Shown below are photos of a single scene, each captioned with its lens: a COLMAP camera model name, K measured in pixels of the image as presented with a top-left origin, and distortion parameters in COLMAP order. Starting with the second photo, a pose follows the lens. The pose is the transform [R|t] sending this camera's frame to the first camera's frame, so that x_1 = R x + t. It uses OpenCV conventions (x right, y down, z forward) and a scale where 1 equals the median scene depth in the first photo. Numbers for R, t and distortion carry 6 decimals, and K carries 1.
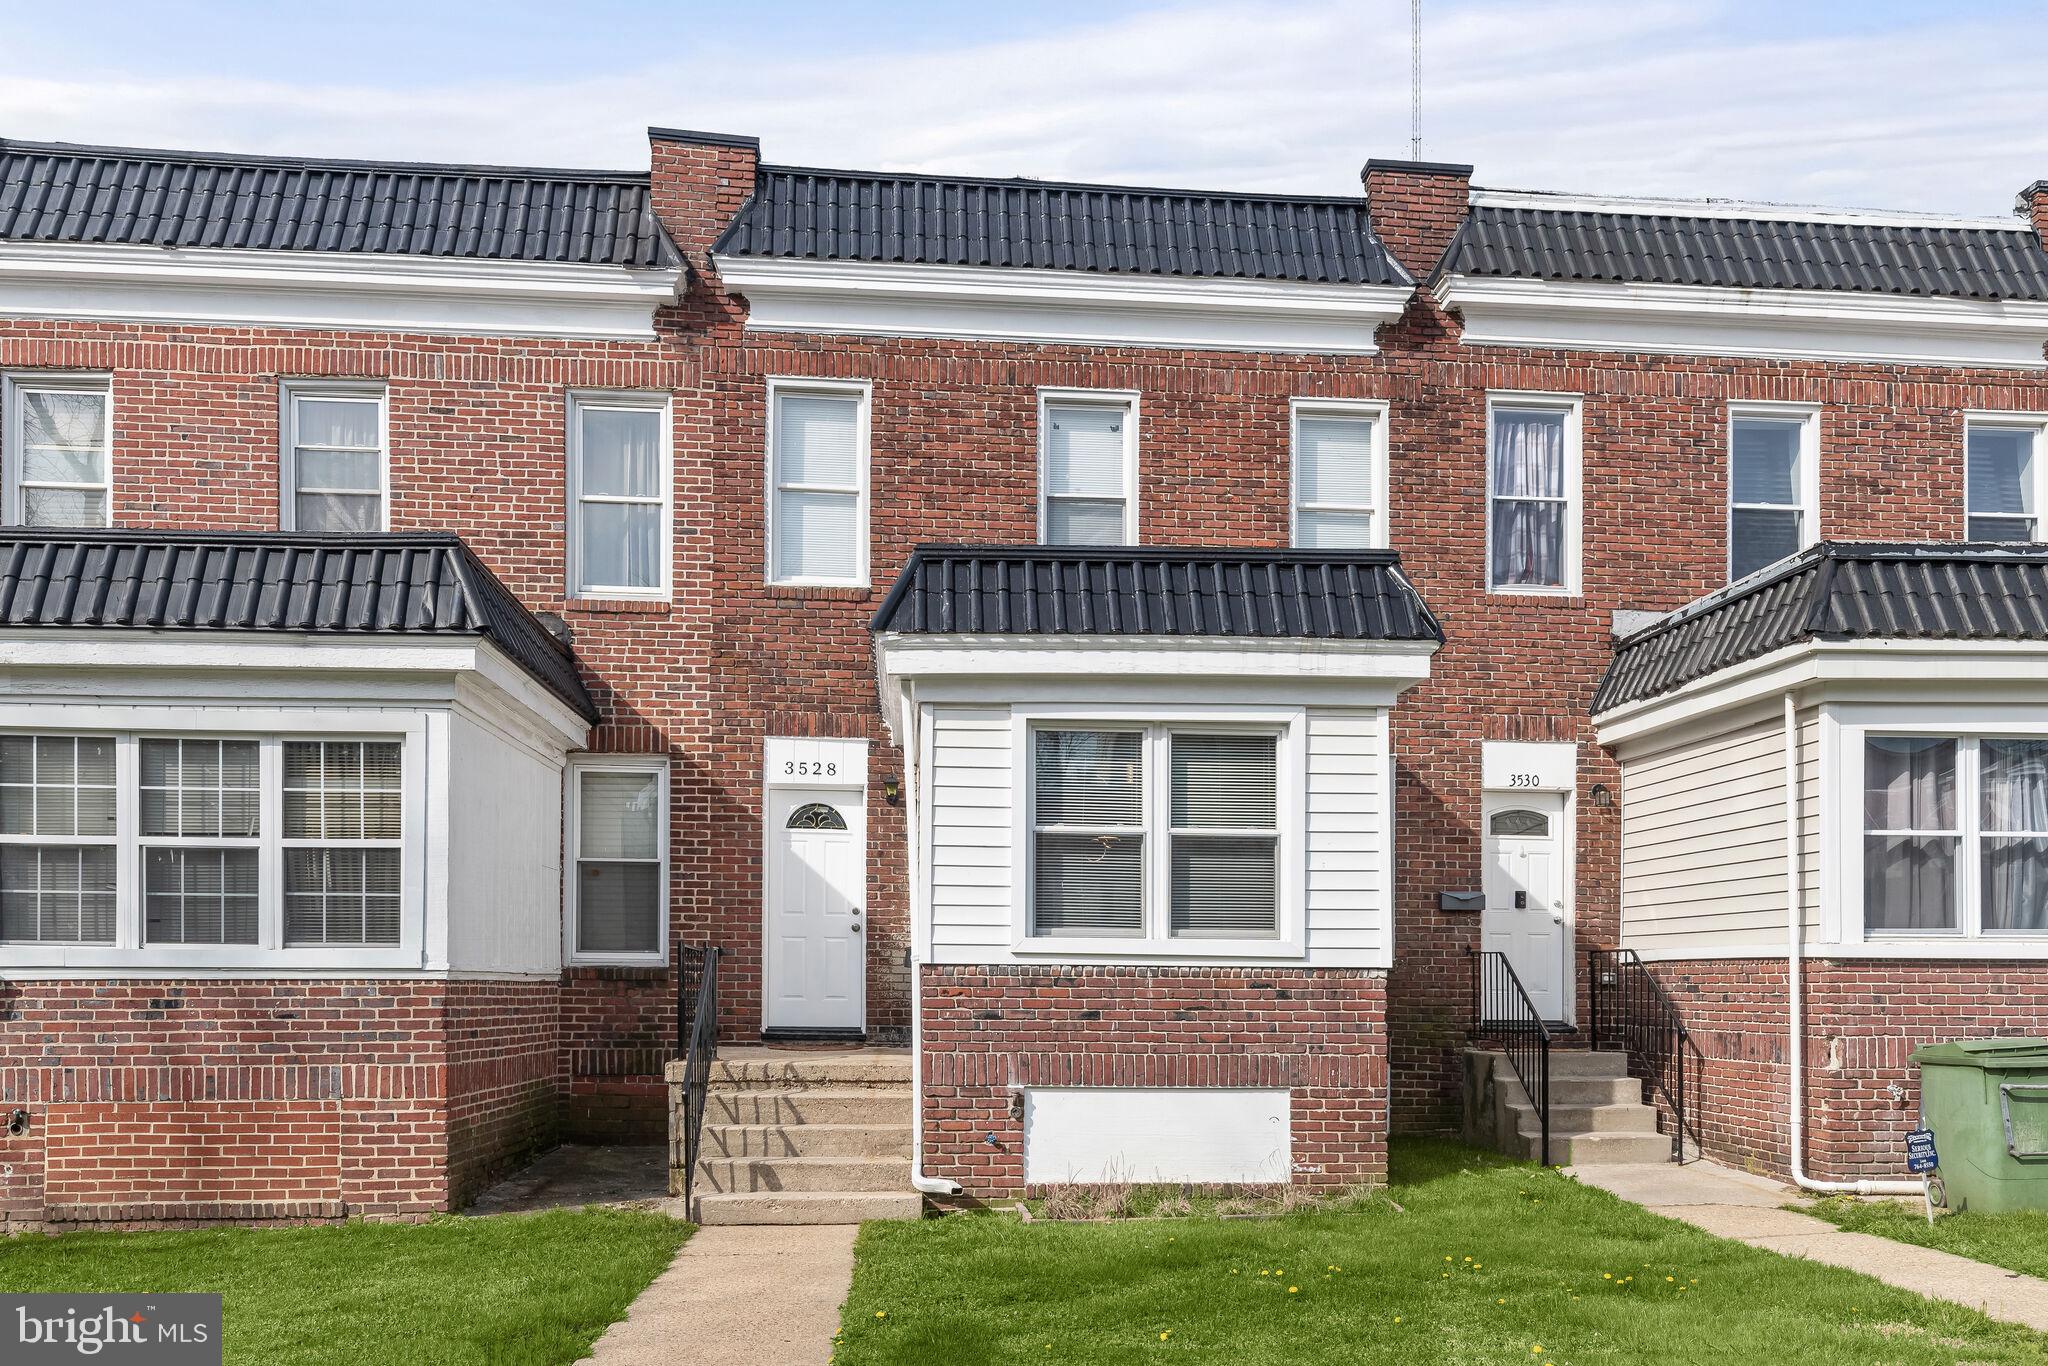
lens RADIAL K [[1492.2, 0, 1021.0], [0, 1492.2, 438.0], [0, 0, 1]] dist [0.004649, -0.001517]
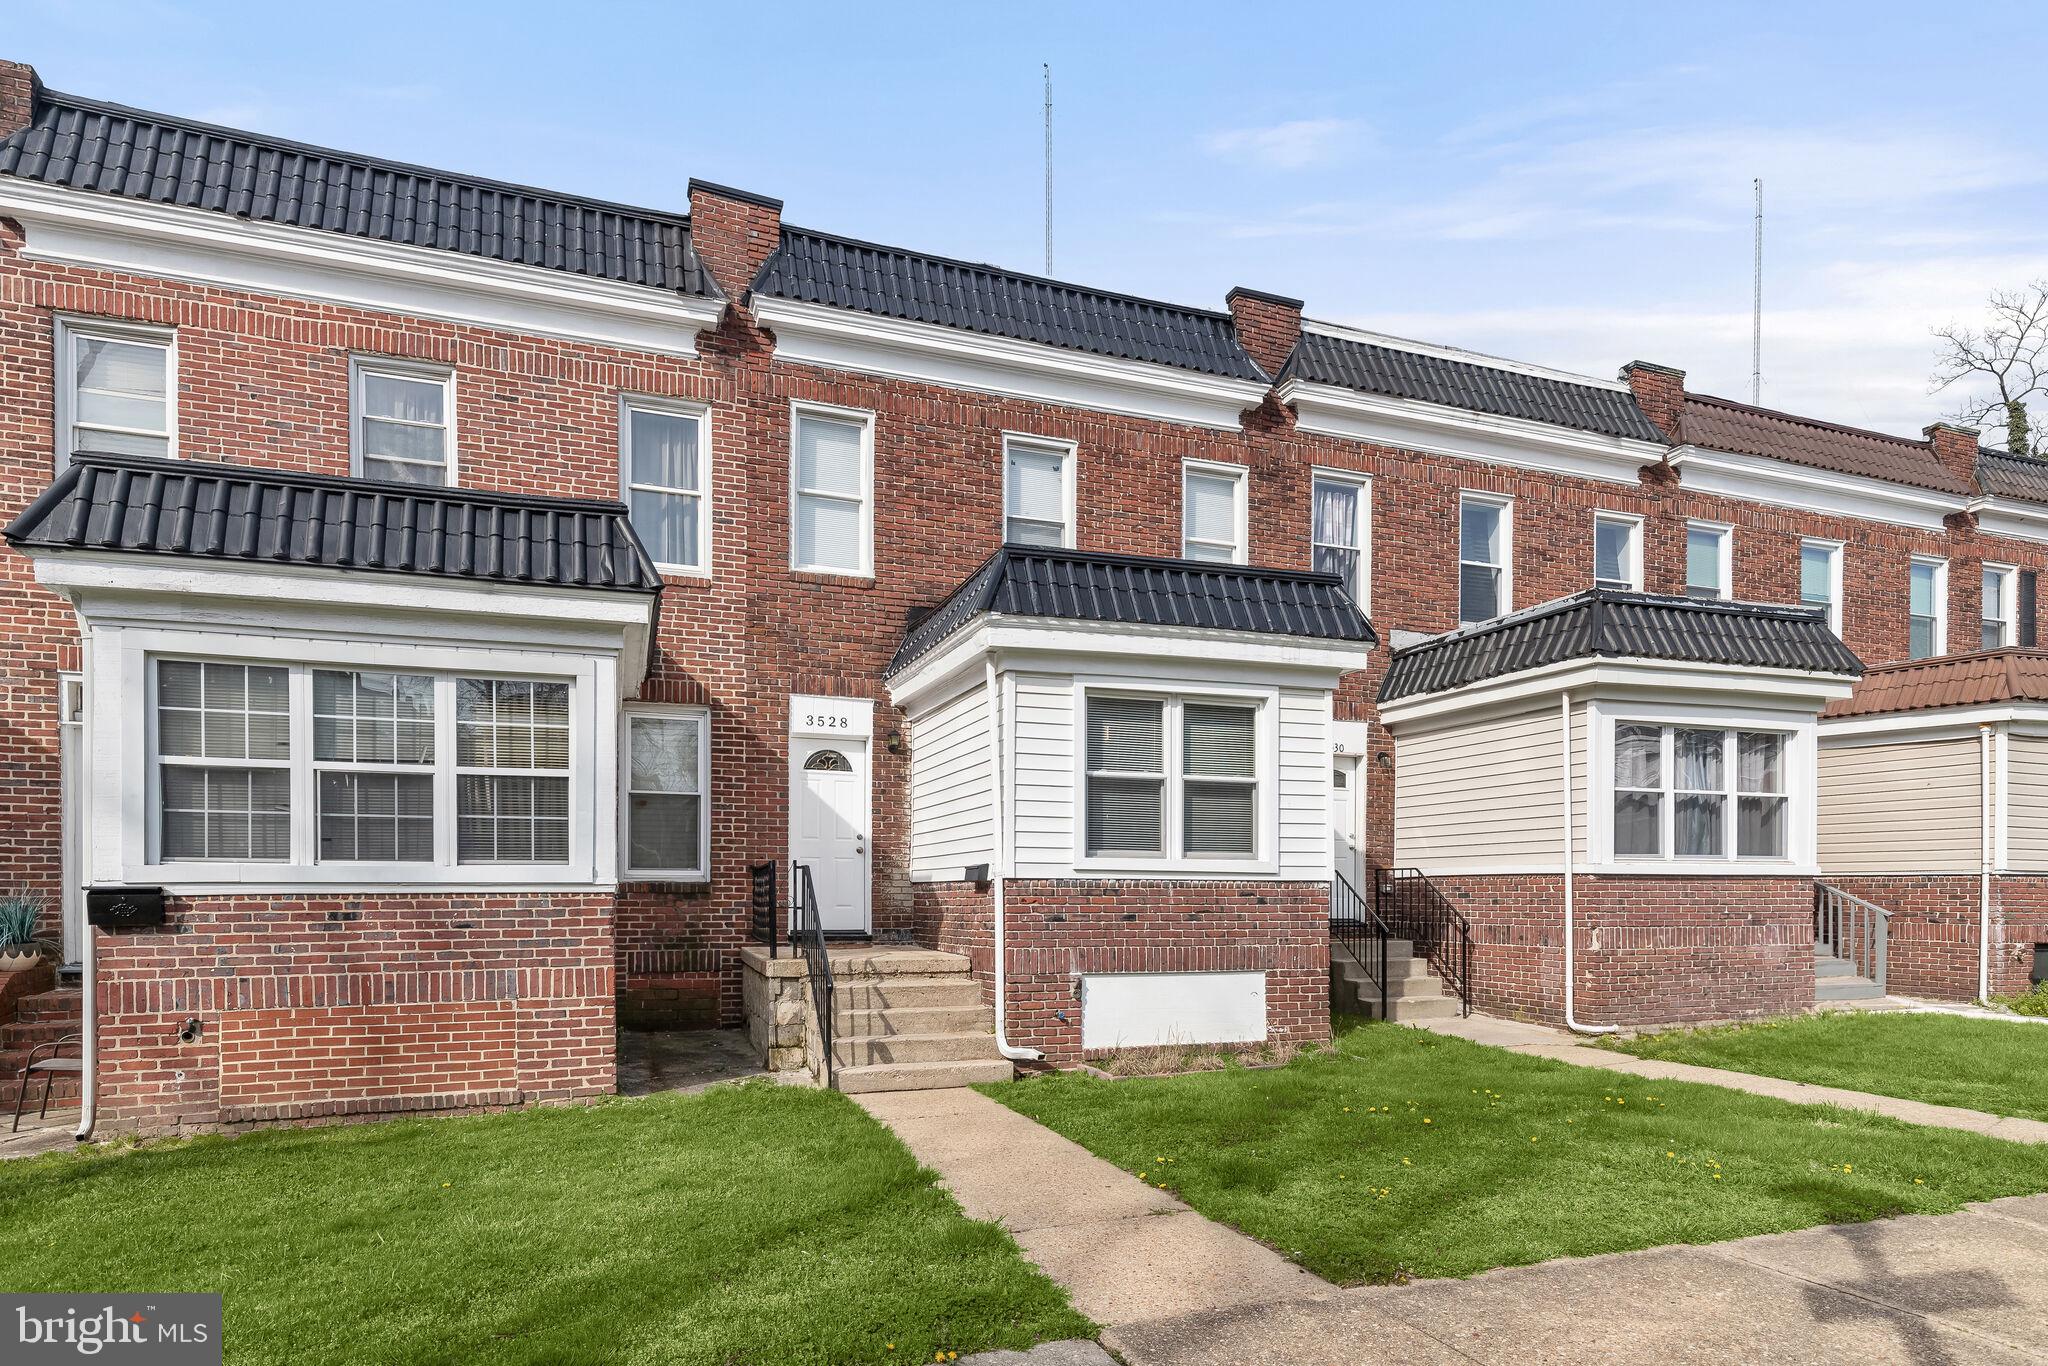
lens RADIAL K [[1112.0, 0, 927.4], [0, 1112.0, 528.9], [0, 0, 1]] dist [0.006287, -0.000421]
pose [[0.964023, 0.078330, 0.254015, -0.318864], [-0.086437, 0.996038, 0.020894, 0.039392], [-0.251372, -0.042099, 0.966974, 0.107418]]
